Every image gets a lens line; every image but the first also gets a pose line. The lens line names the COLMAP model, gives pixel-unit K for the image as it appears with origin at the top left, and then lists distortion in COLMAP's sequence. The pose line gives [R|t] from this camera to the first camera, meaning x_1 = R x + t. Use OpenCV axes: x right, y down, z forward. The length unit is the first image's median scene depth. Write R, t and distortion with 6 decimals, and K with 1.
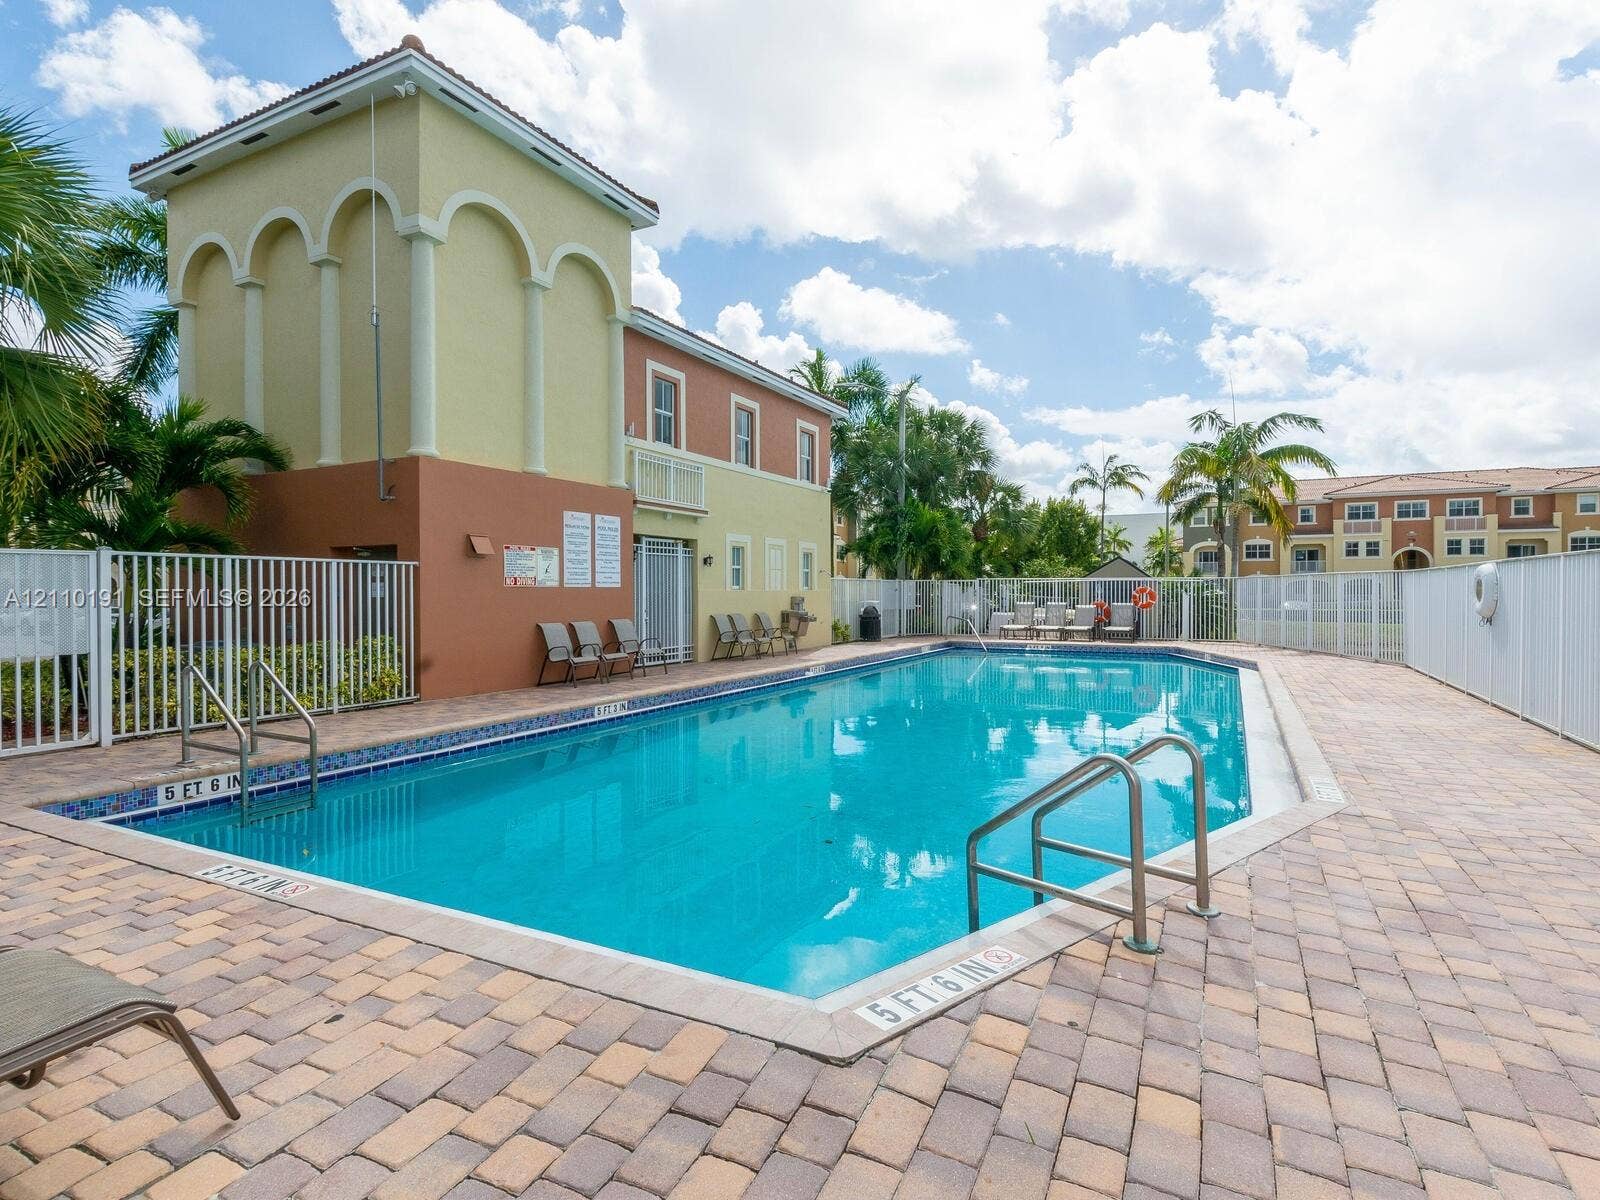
lens RADIAL K [[803.4, 0, 802.4], [0, 803.4, 603.1], [0, 0, 1]] dist [-0.002501, -0.001925]
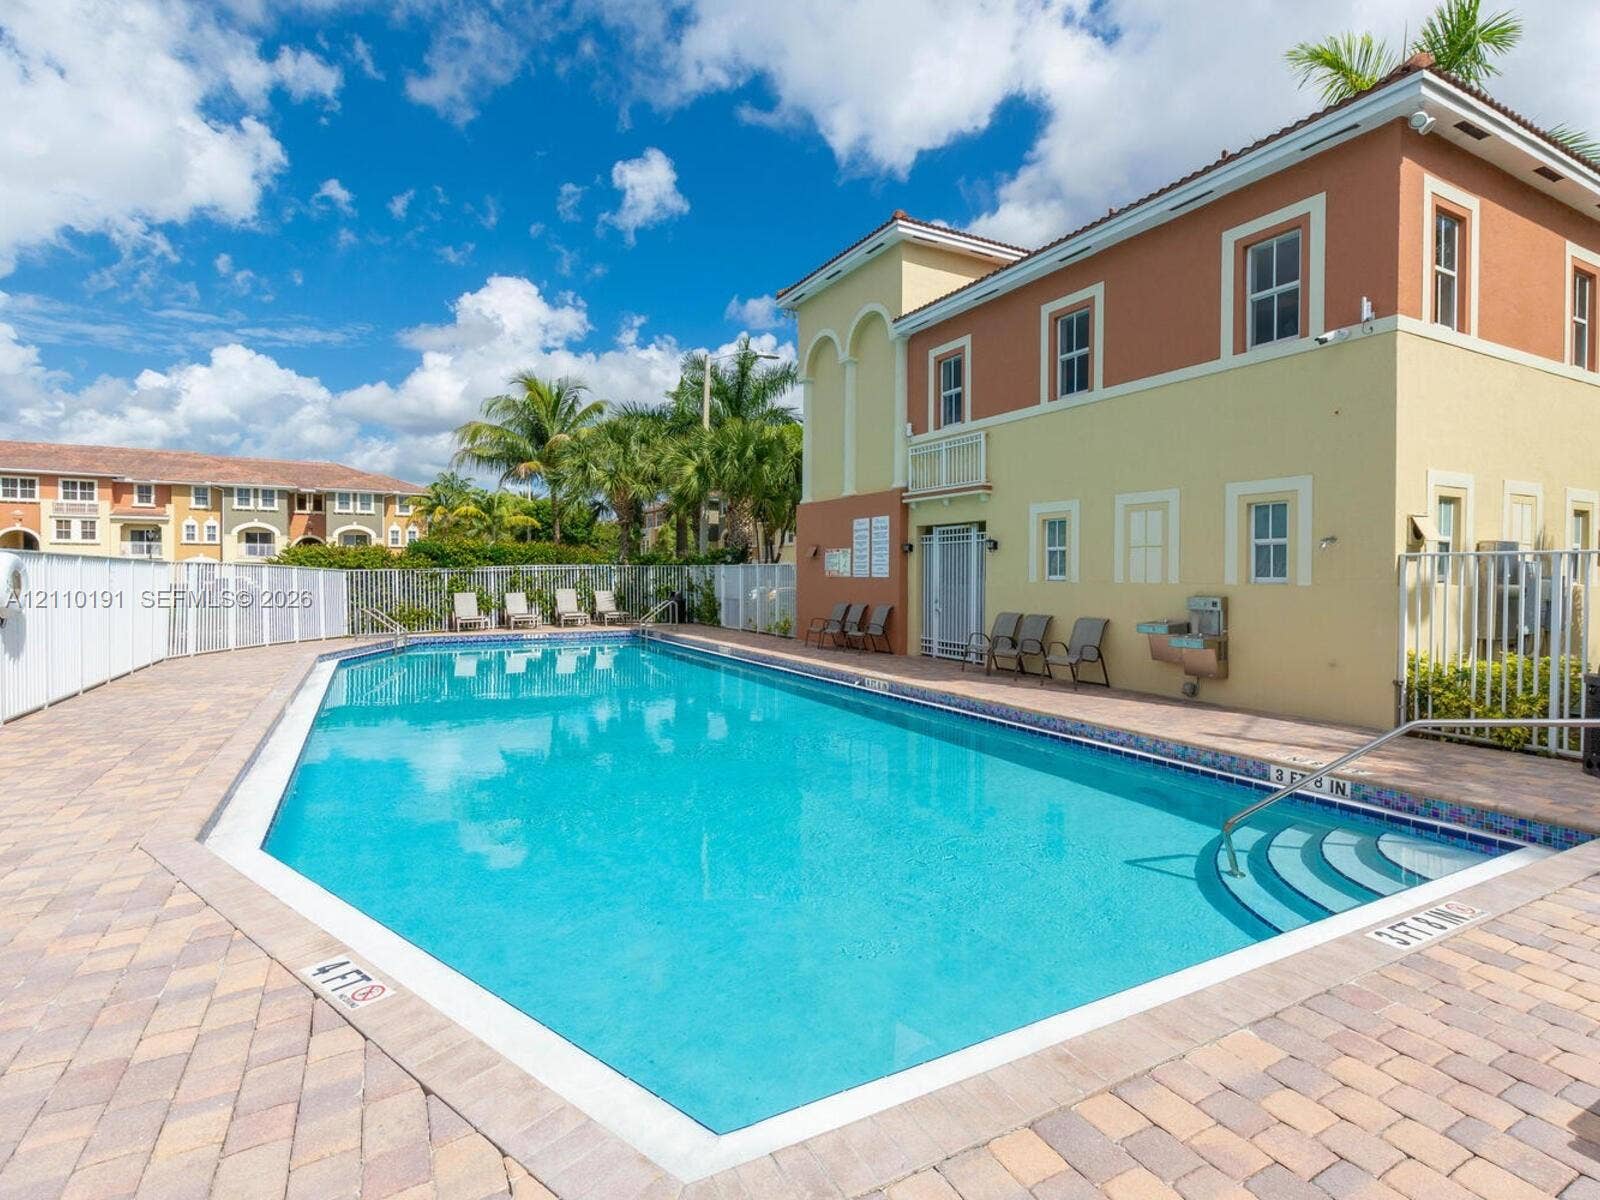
lens RADIAL K [[803.4, 0, 803.4], [0, 803.4, 593.2], [0, 0, 1]] dist [-0.002501, -0.001925]
pose [[-0.564524, 0.022888, -0.825099, 0.698402], [-0.011801, 0.999290, 0.035794, -0.032622], [0.825332, 0.029944, -0.563853, 1.378390]]
